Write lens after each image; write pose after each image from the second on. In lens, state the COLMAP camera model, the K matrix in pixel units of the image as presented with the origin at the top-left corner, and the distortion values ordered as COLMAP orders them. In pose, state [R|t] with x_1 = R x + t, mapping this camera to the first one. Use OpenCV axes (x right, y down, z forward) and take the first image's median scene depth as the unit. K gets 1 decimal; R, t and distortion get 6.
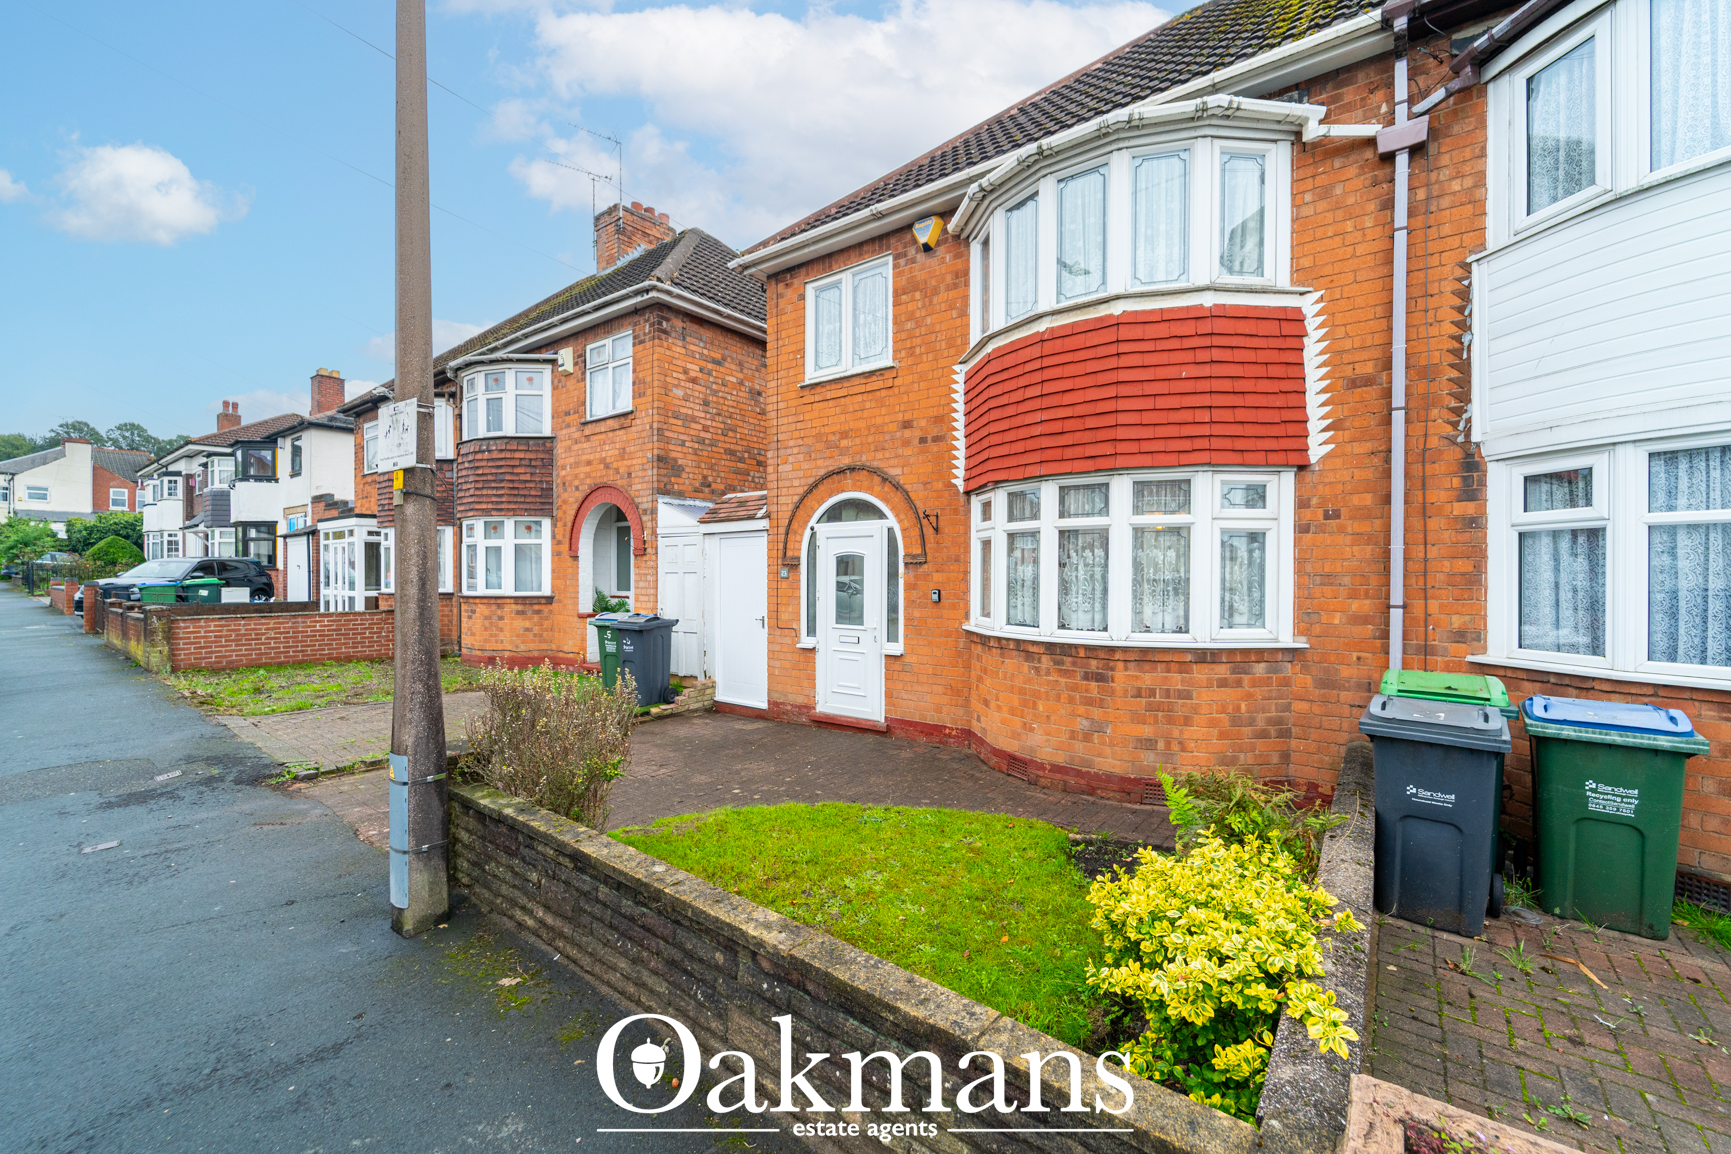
lens RADIAL K [[731.0, 0, 865.5], [0, 731.0, 577.0], [0, 0, 1]] dist [0.006114, -0.003175]
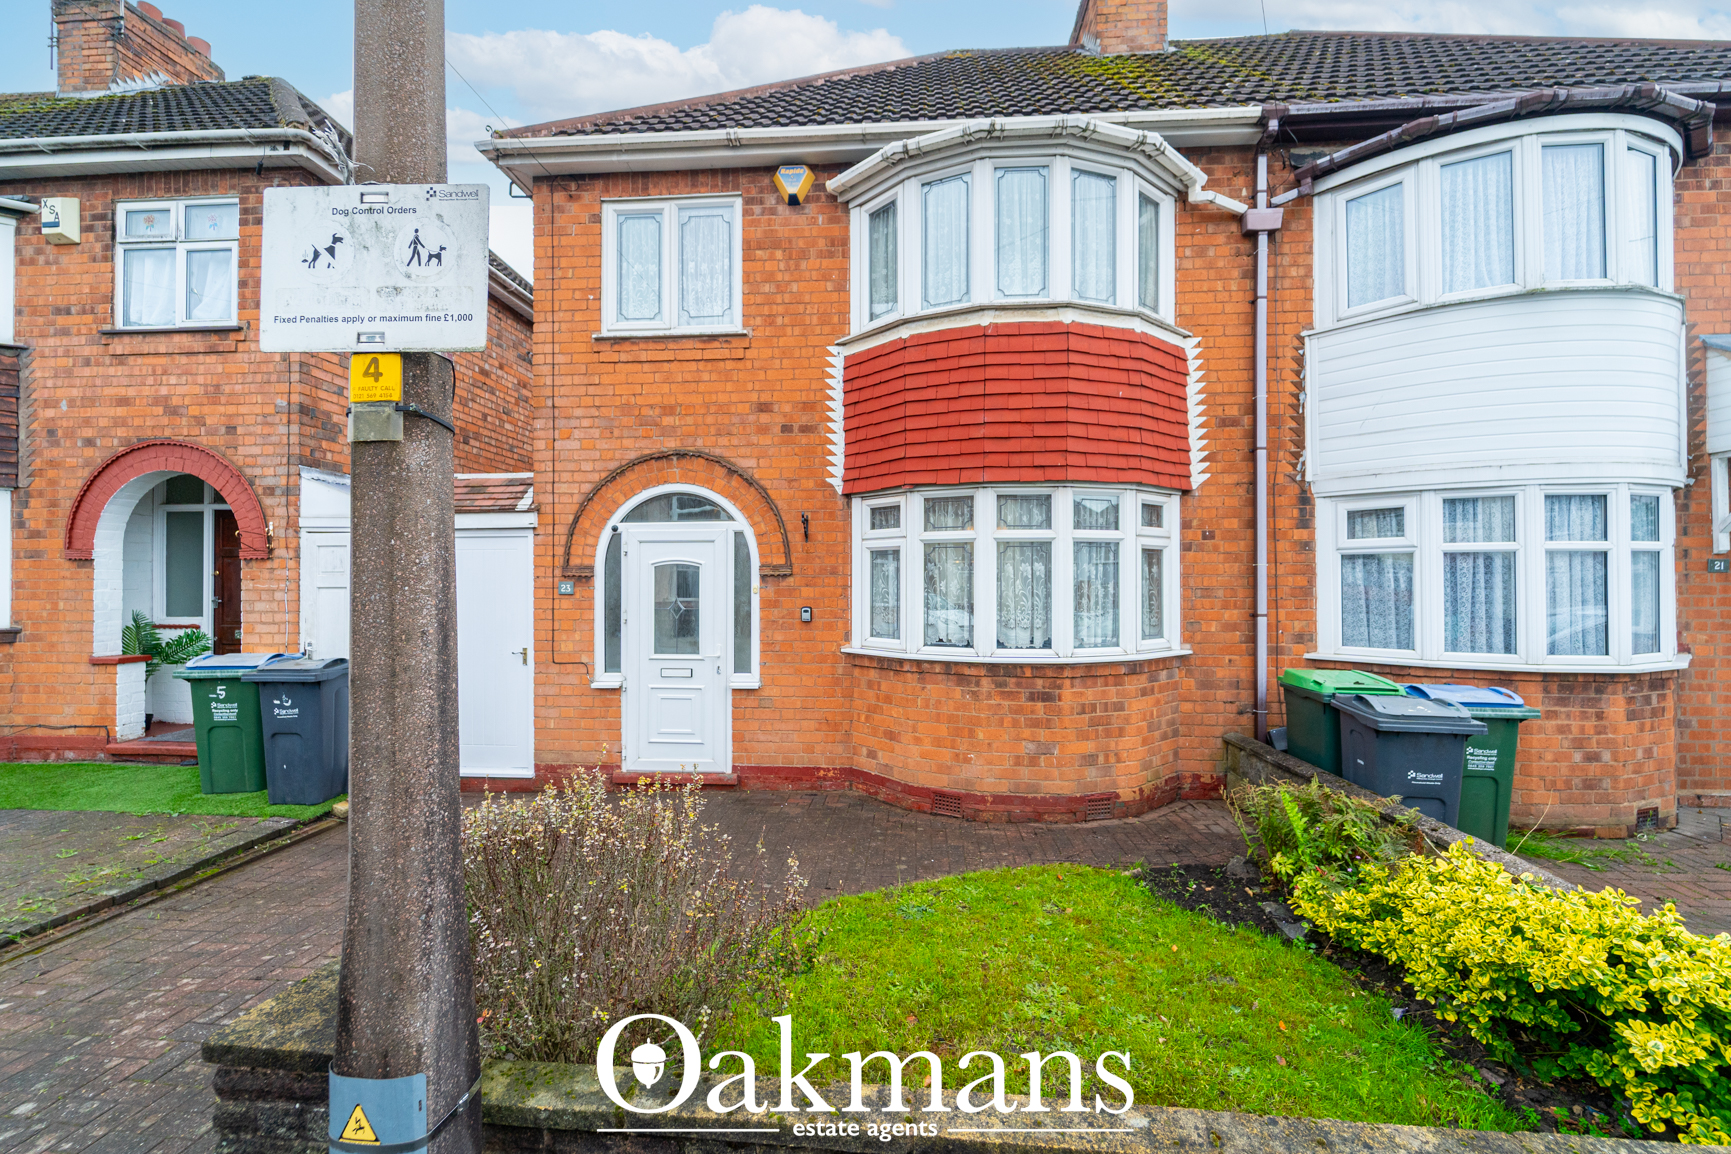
lens RADIAL K [[731.0, 0, 865.5], [0, 731.0, 577.0], [0, 0, 1]] dist [0.006114, -0.003175]
pose [[0.826688, 0.000558, 0.562660, -0.371495], [0.004900, 0.999954, -0.008191, -0.011818], [-0.562639, 0.009528, 0.826648, 0.303895]]
